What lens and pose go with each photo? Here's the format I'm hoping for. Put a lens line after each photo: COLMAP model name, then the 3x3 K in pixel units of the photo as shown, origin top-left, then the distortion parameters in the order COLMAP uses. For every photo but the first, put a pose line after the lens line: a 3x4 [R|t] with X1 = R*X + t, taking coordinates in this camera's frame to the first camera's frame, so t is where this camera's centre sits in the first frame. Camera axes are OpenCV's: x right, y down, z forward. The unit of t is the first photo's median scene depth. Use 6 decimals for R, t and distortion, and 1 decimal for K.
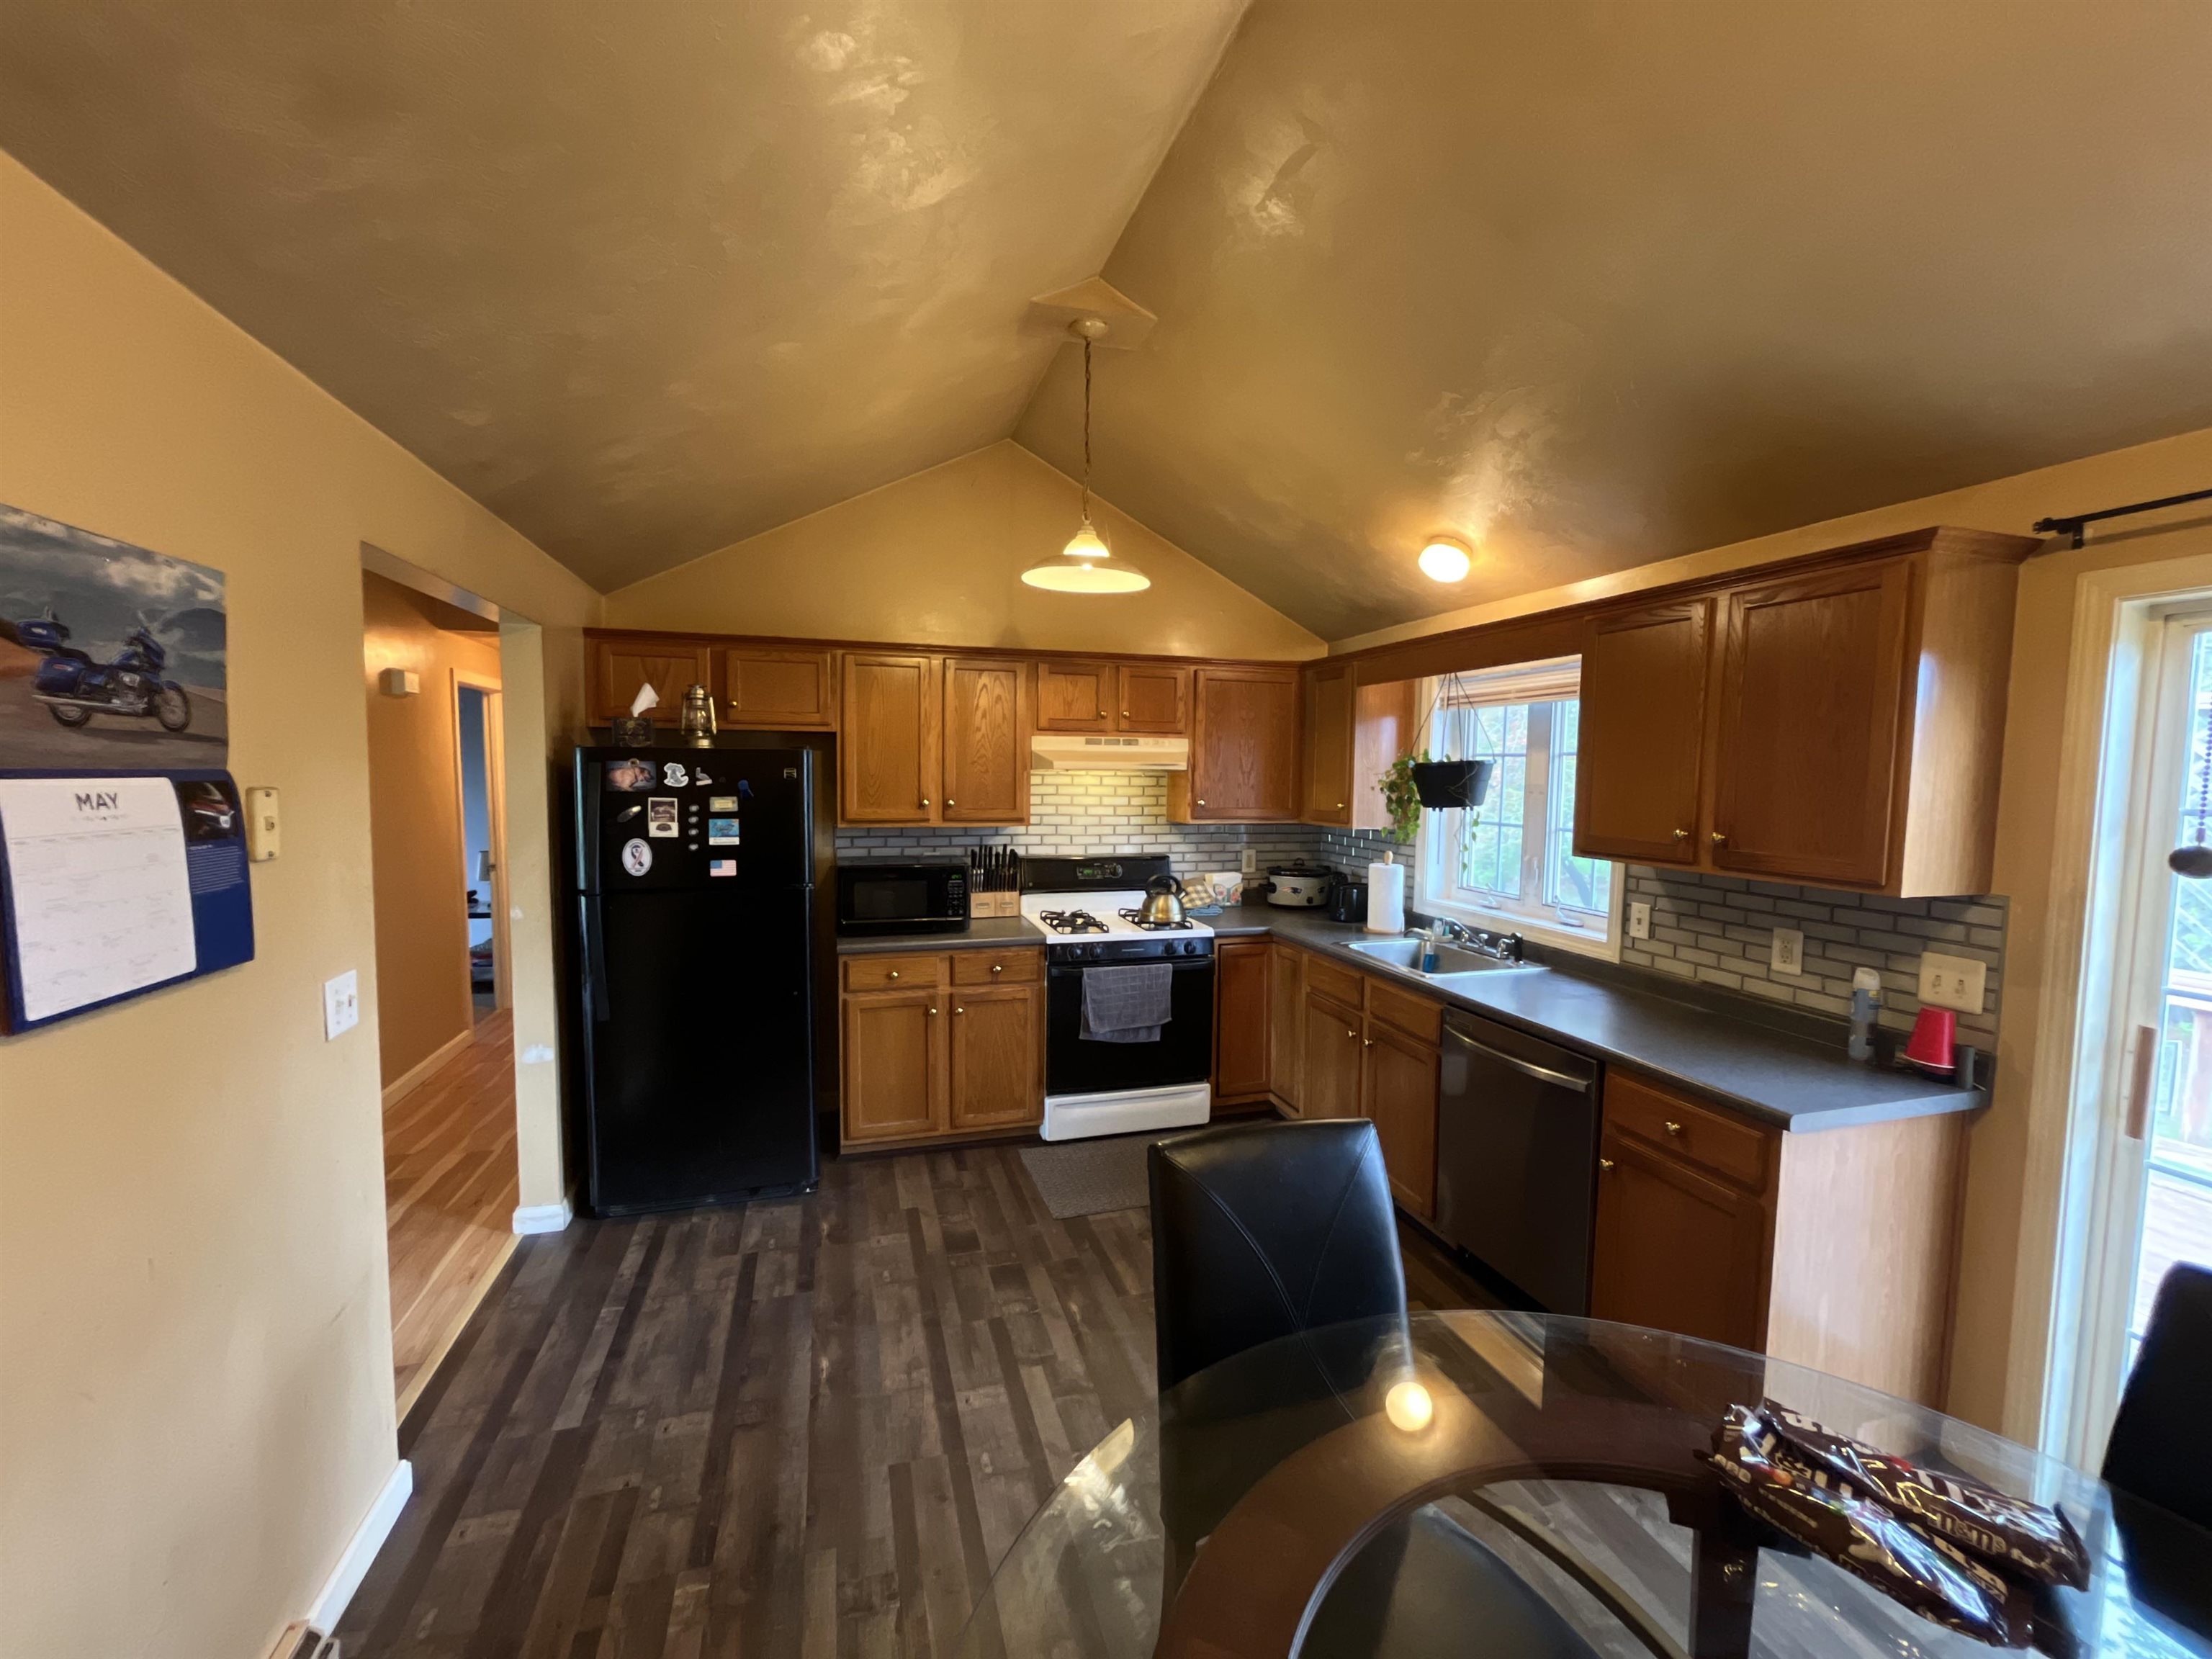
lens RADIAL K [[889.5, 0, 1101.4], [0, 889.5, 833.8], [0, 0, 1]] dist [-0.002283, 0.000626]
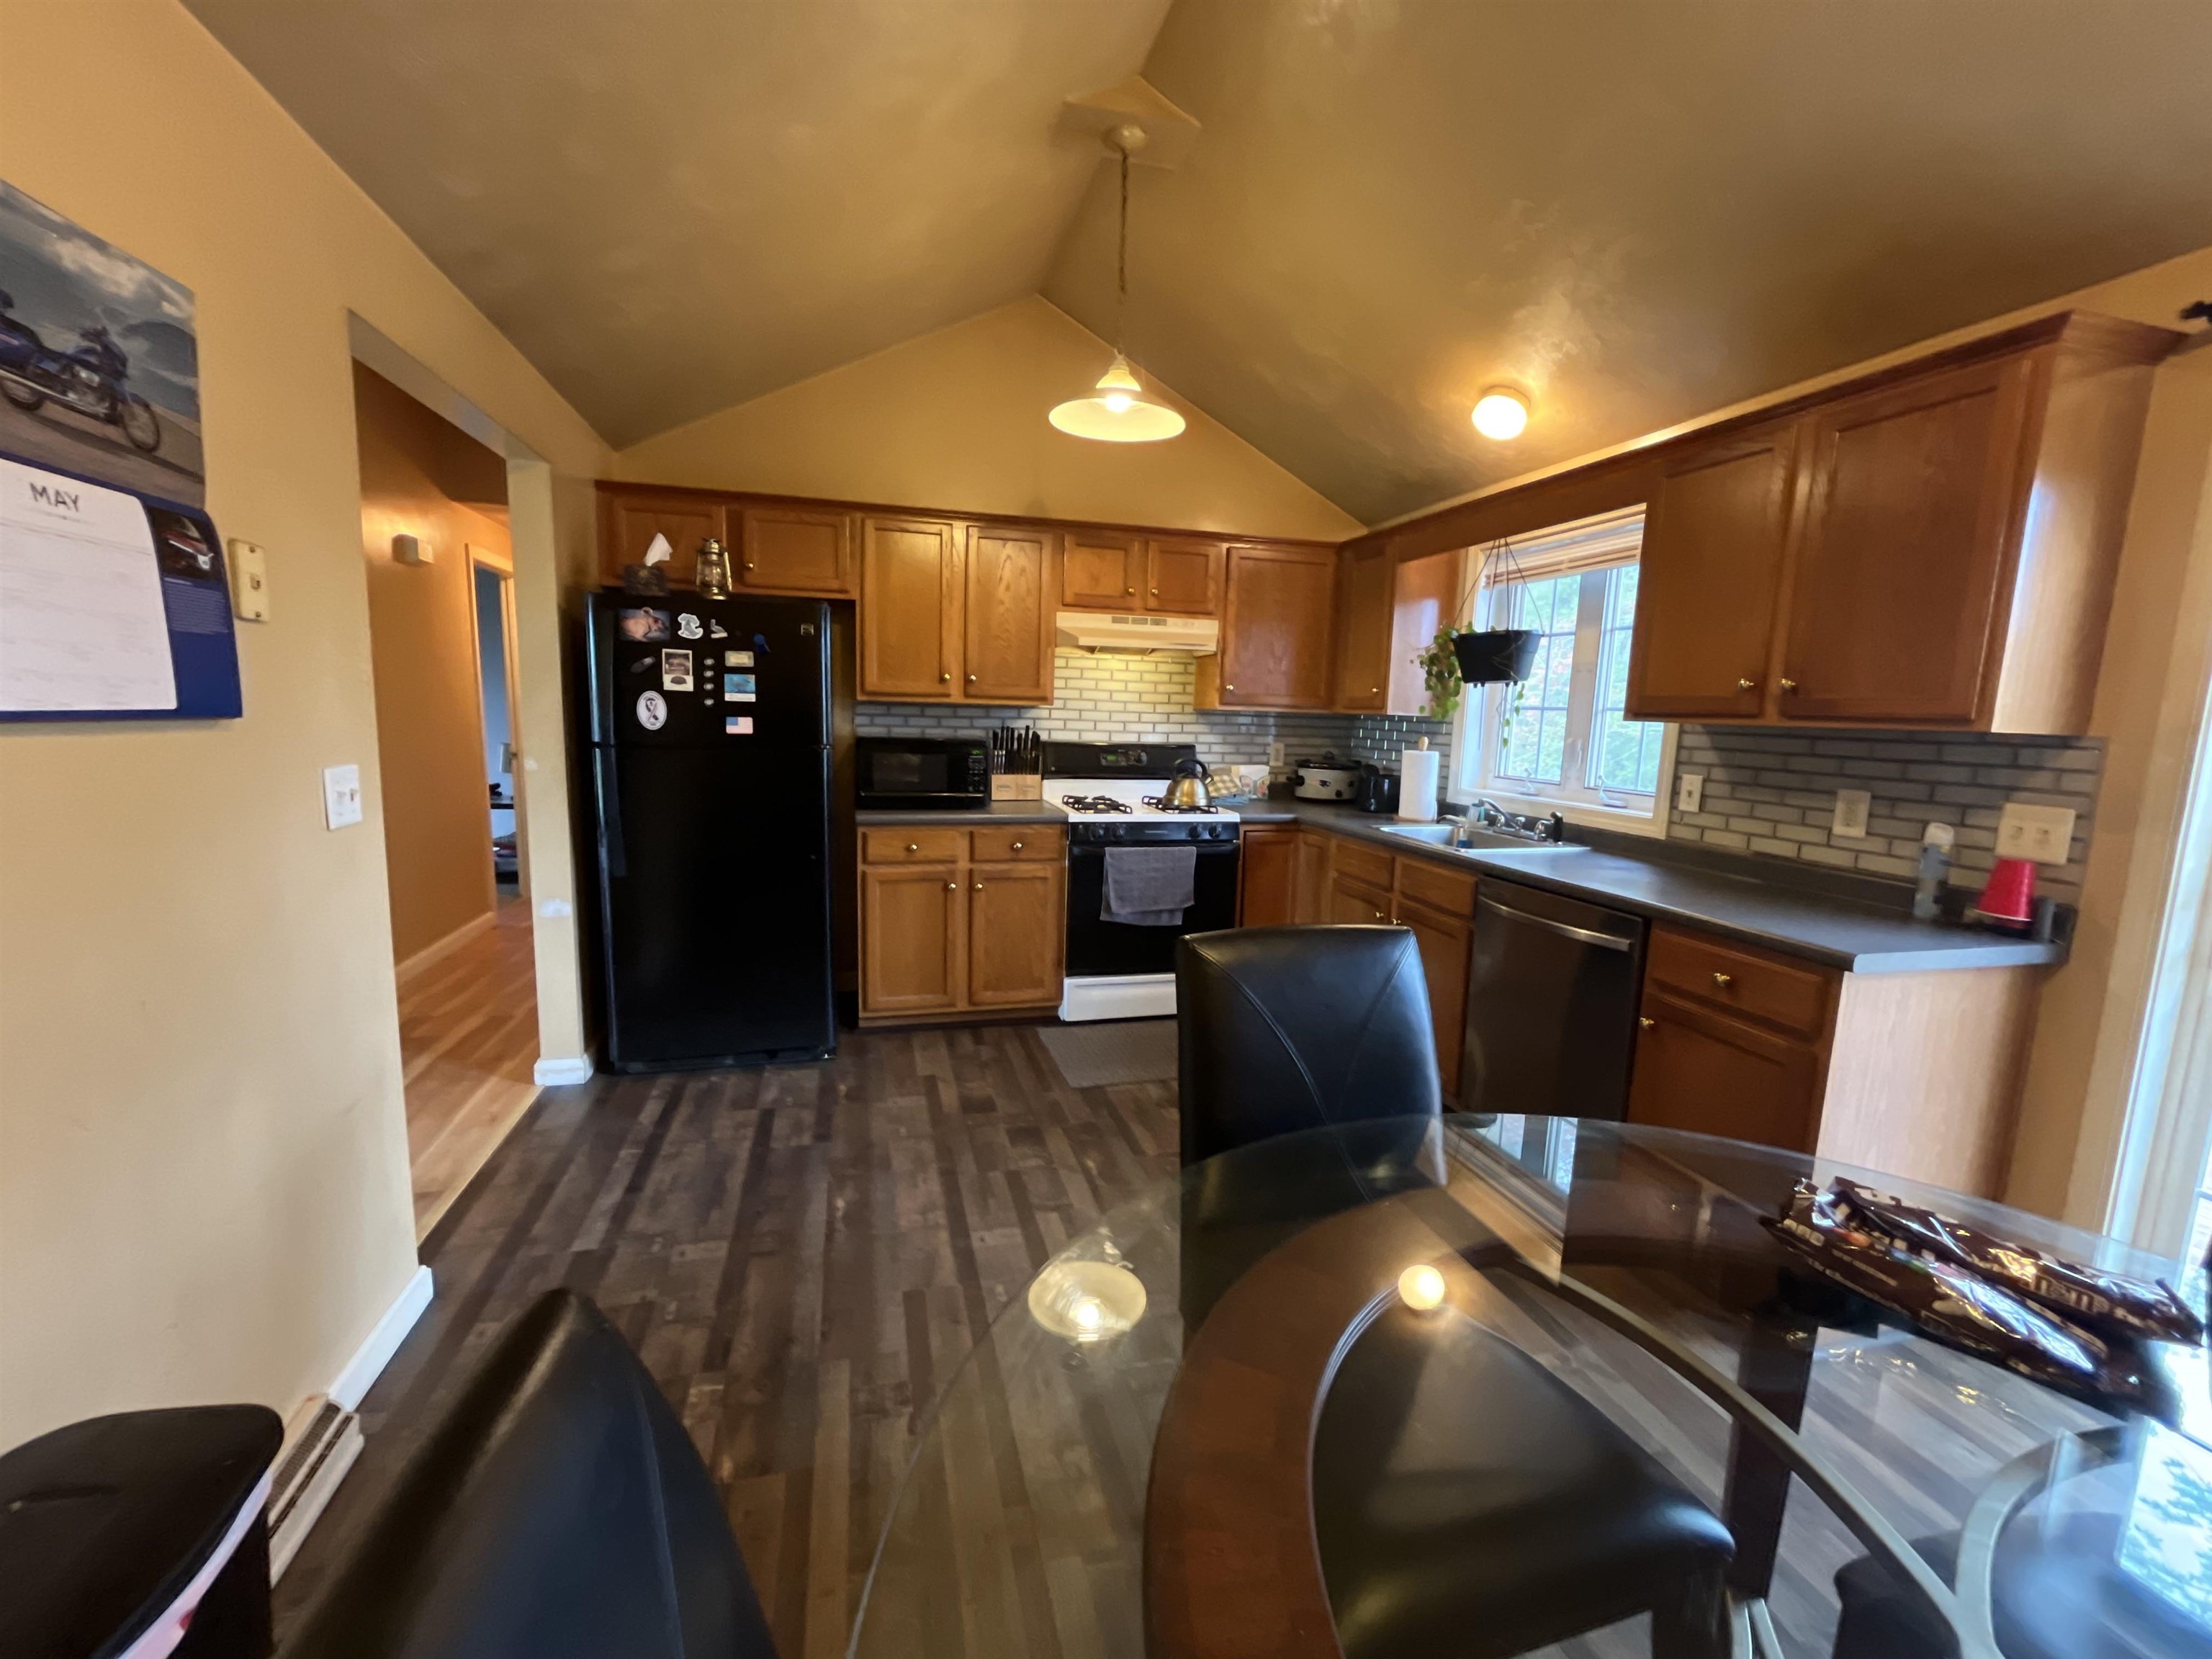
lens RADIAL K [[890.0, 0, 1102.0], [0, 890.0, 831.5], [0, 0, 1]] dist [-0.000284, 0.000022]
pose [[0.999522, 0.021535, -0.022182, -0.003588], [-0.020060, 0.997703, 0.064698, 0.090101], [0.023525, -0.064222, 0.997658, 0.029550]]
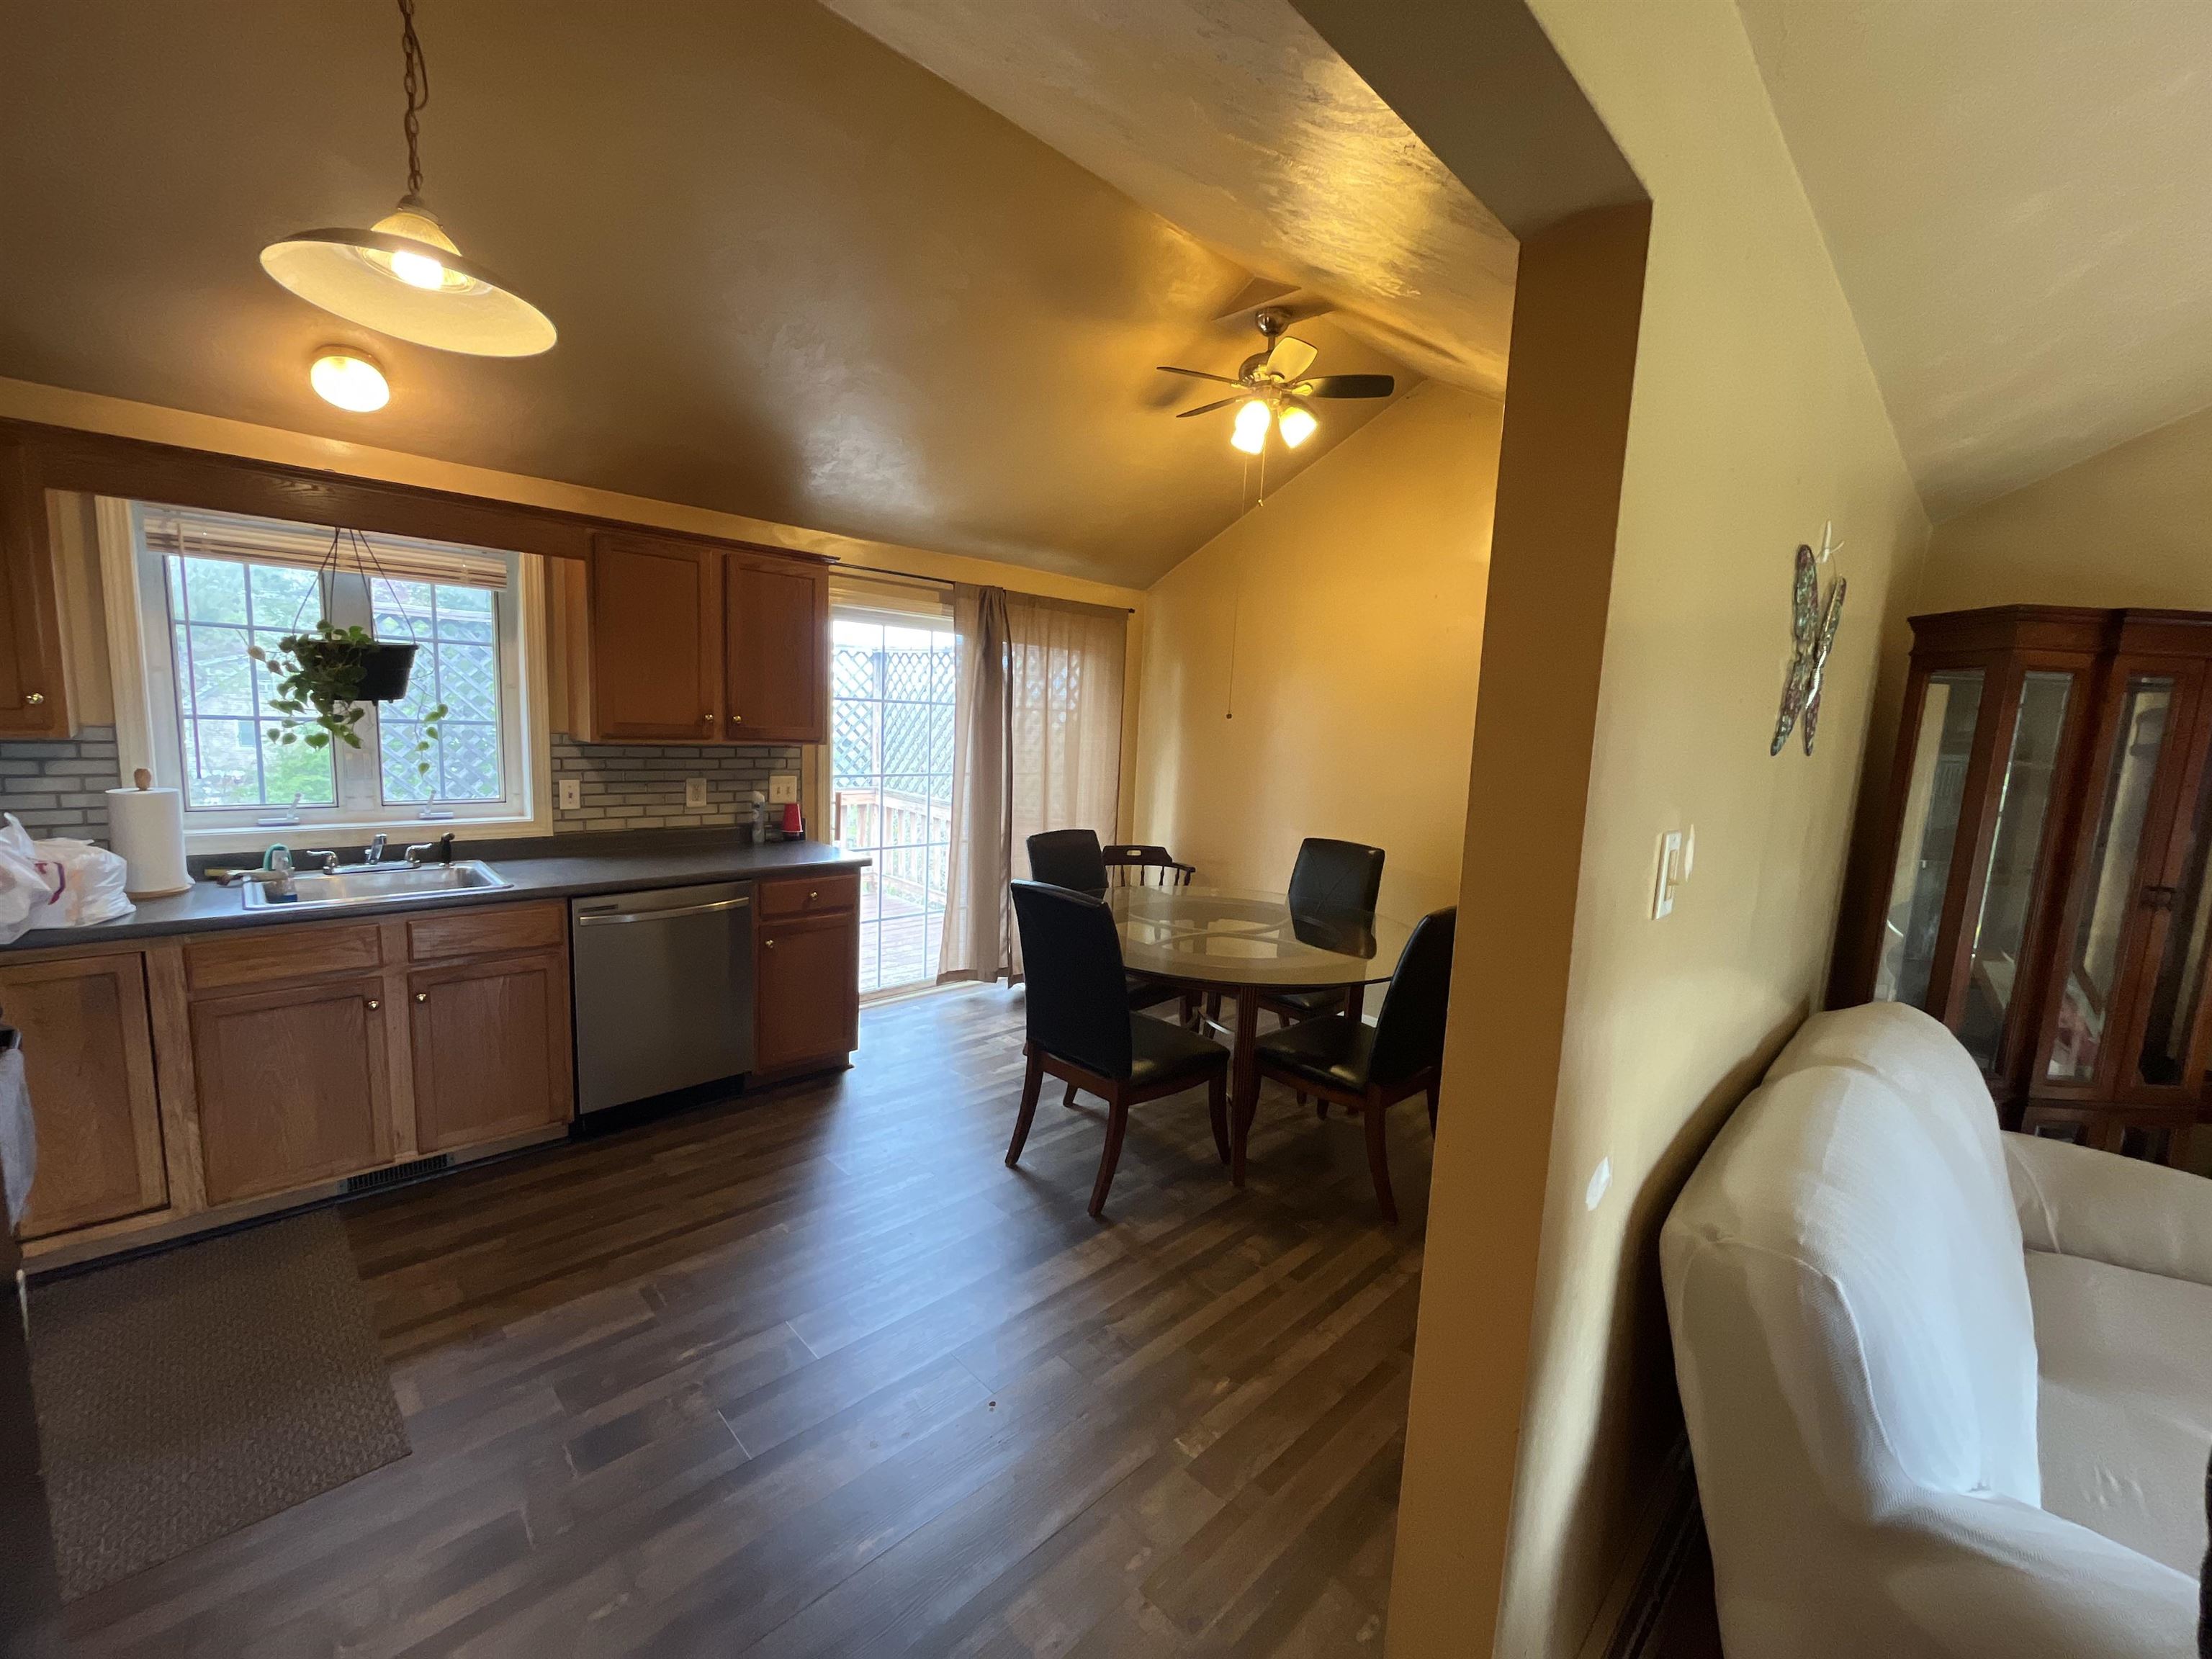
lens RADIAL K [[890.0, 0, 1102.0], [0, 890.0, 831.5], [0, 0, 1]] dist [-0.000284, 0.000022]
pose [[-0.456317, -0.150850, 0.876937, -0.758516], [0.012072, 0.984385, 0.175615, -0.052240], [-0.889735, 0.090723, -0.447371, 0.911301]]
